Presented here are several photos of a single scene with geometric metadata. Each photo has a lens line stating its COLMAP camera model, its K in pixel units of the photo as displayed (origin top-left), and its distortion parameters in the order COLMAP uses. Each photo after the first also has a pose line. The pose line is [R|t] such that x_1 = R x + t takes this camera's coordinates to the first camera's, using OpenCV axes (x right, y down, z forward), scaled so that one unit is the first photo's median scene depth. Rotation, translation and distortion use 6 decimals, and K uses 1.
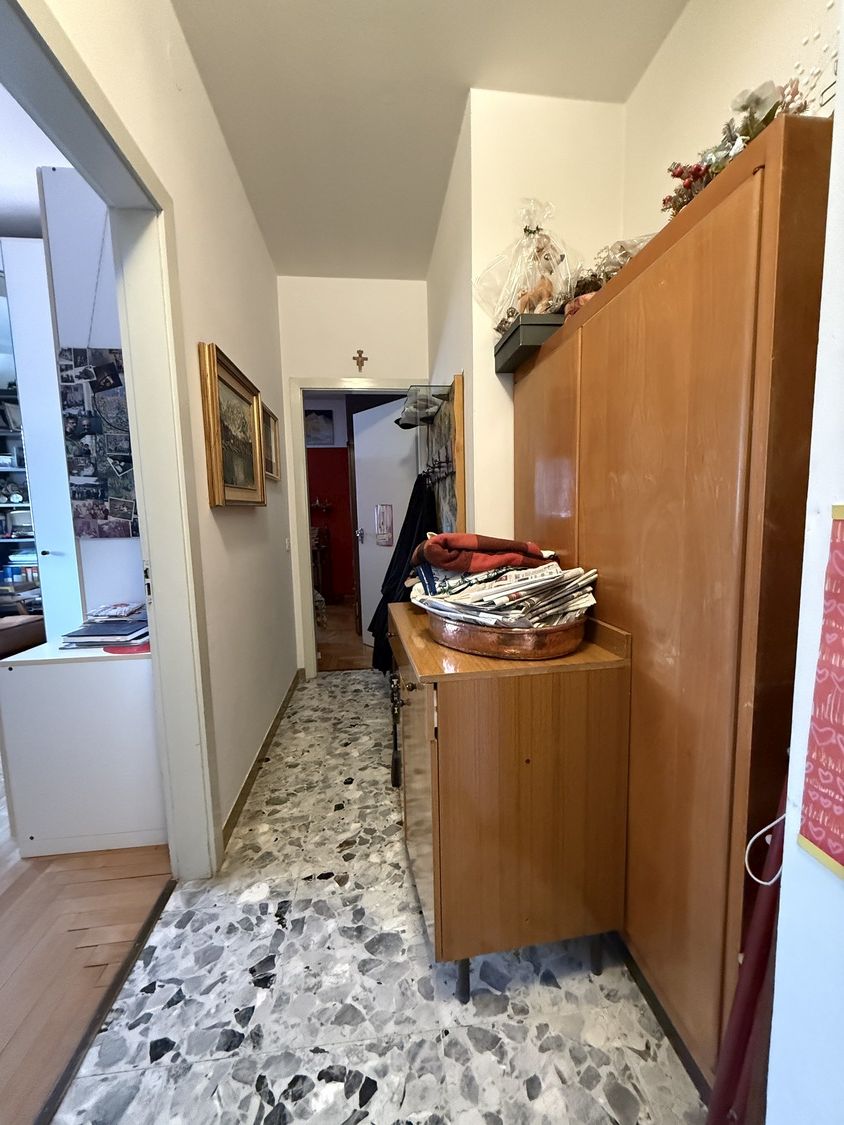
lens RADIAL K [[448.6, 0, 422.0], [0, 448.6, 562.5], [0, 0, 1]] dist [0.000084, 0.000055]
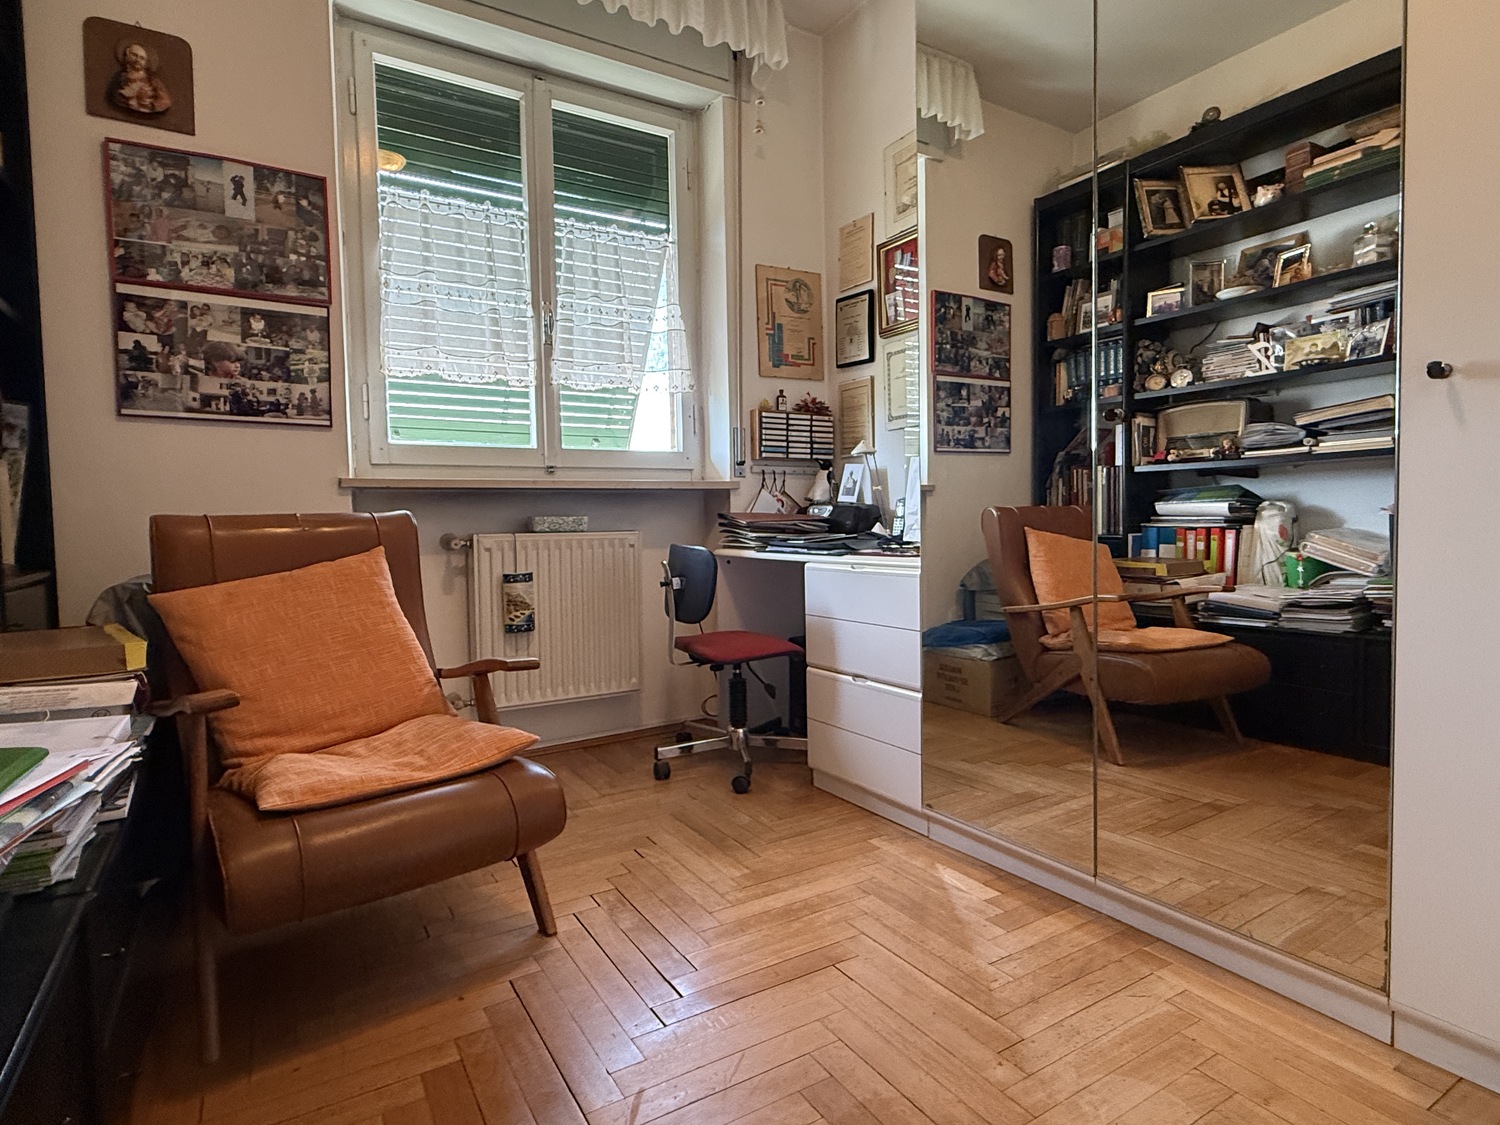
lens RADIAL K [[809.2, 0, 750.0], [0, 809.2, 562.5], [0, 0, 1]] dist [0.000712, -0.000047]
pose [[0.425807, 0.058094, -0.902947, -0.338132], [-0.084799, 0.996107, 0.024099, 0.064586], [0.900831, 0.066308, 0.429076, 0.261928]]
